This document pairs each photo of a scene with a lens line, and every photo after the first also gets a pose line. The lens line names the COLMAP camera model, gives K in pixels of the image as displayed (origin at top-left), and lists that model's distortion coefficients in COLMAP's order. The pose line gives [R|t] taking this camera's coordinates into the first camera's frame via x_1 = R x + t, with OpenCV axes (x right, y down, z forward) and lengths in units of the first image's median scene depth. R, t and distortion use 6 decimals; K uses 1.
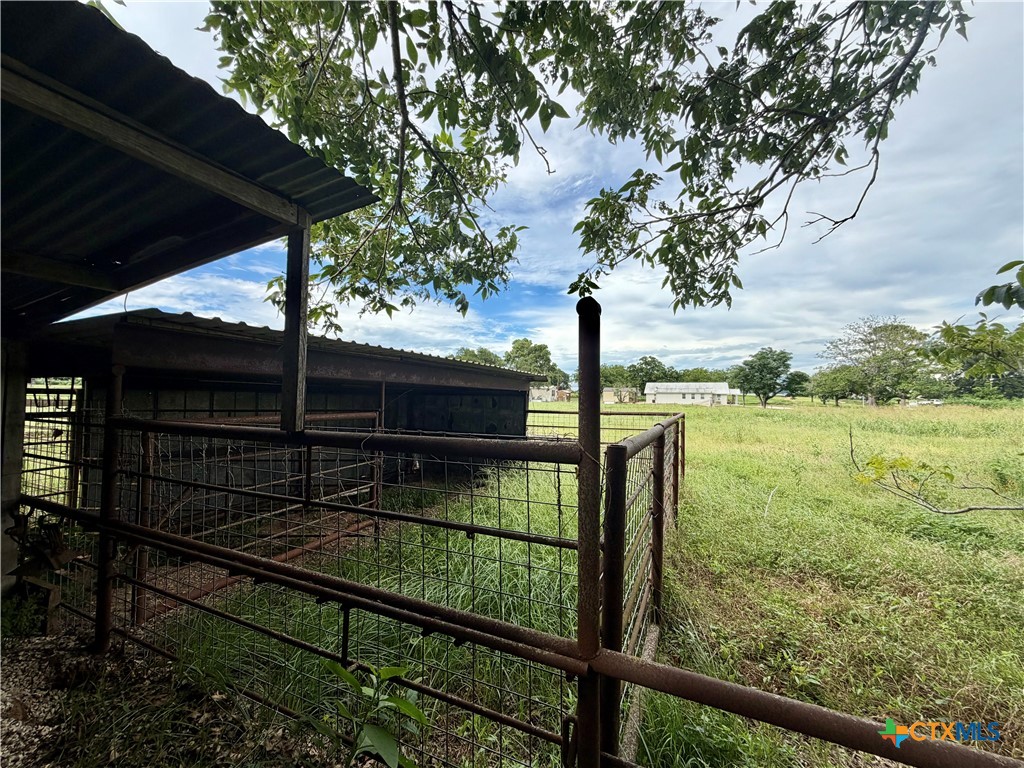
lens RADIAL K [[408.6, 0, 512.3], [0, 408.6, 386.3], [0, 0, 1]] dist [0.000161, 0.000339]
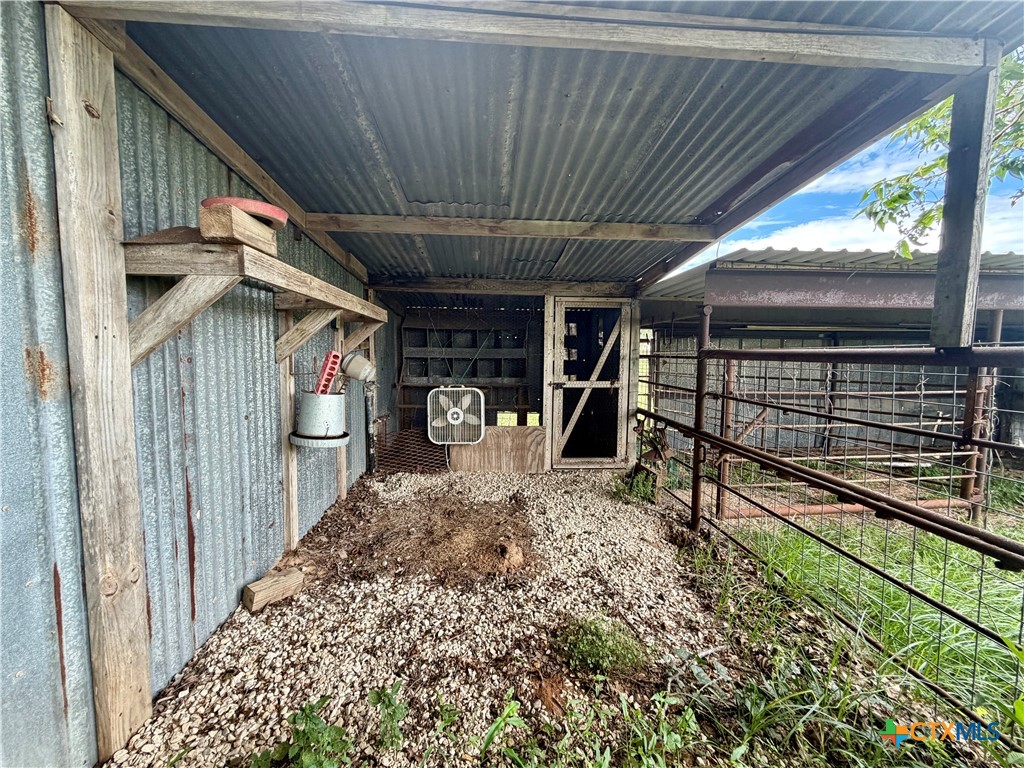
lens RADIAL K [[408.6, 0, 509.4], [0, 408.6, 384.0], [0, 0, 1]] dist [0.000161, 0.000339]
pose [[0.467867, 0.061507, -0.881656, -0.088715], [0.026369, 0.996160, 0.083488, 0.033969], [0.883405, -0.062309, 0.464449, -0.049528]]
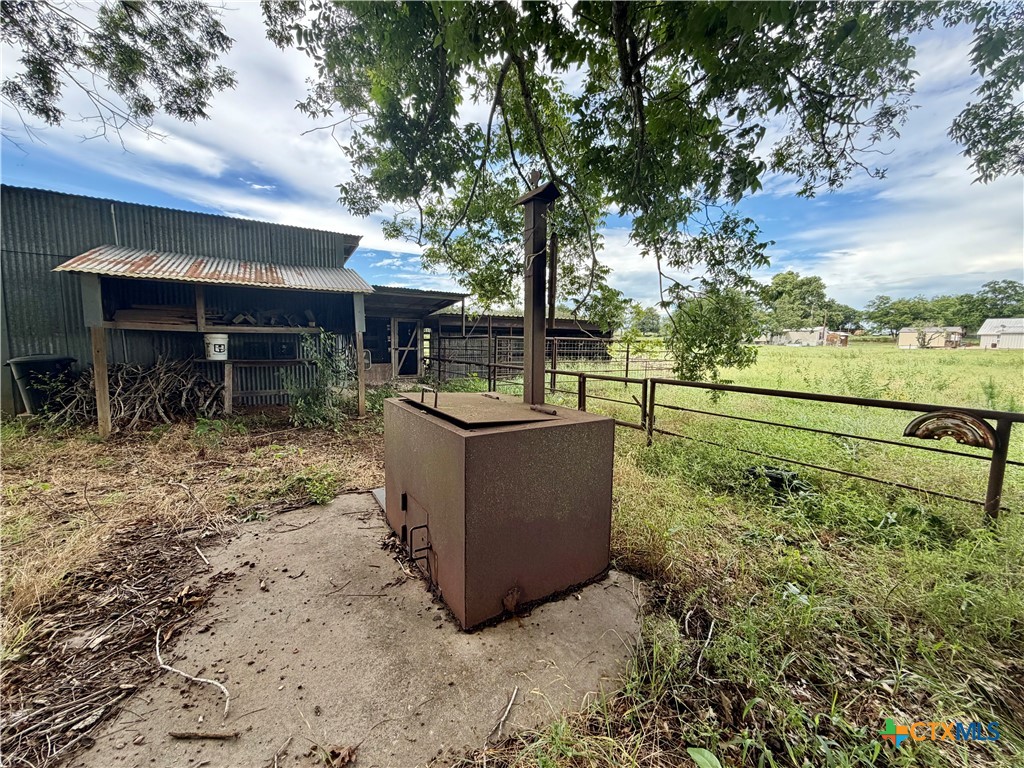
lens RADIAL K [[408.6, 0, 510.9], [0, 408.6, 386.2], [0, 0, 1]] dist [0.000161, 0.000339]
pose [[0.830817, 0.054725, -0.553849, 1.240277], [0.018879, 0.991810, 0.126319, 0.034574], [0.556225, -0.115404, 0.822980, -1.313422]]
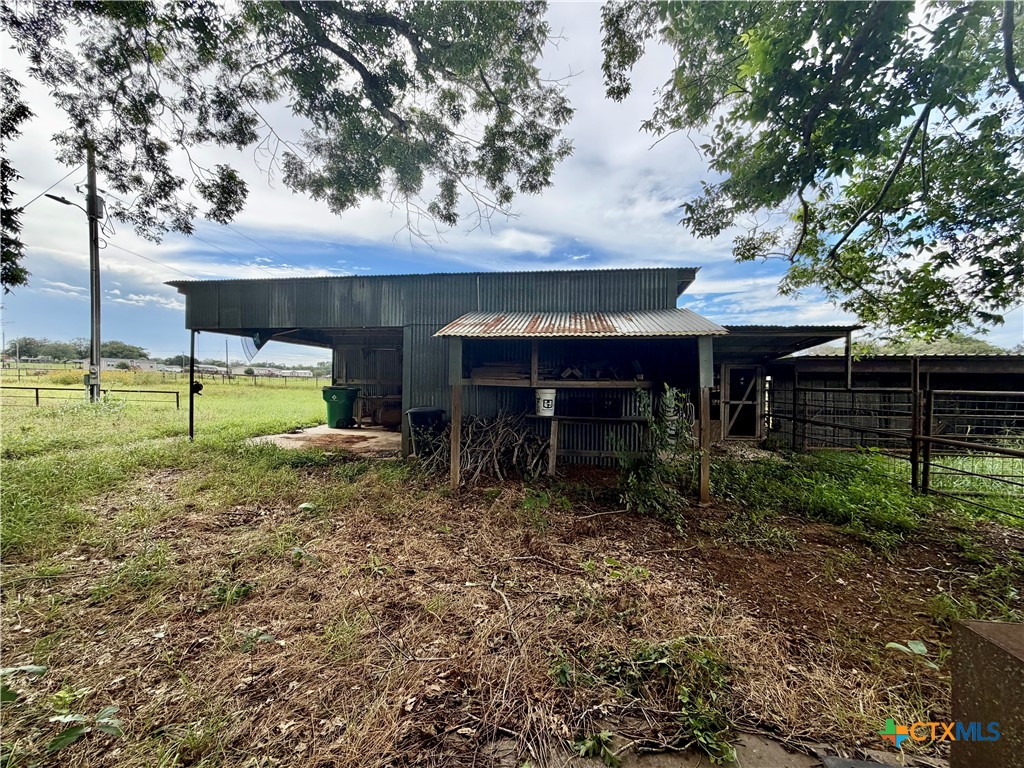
lens RADIAL K [[408.6, 0, 515.5], [0, 408.6, 384.1], [0, 0, 1]] dist [0.000161, 0.000339]
pose [[0.293314, -0.010061, -0.955963, 0.844624], [0.026900, 0.999636, -0.002267, -0.003952], [0.955638, -0.025050, 0.293477, -1.183741]]
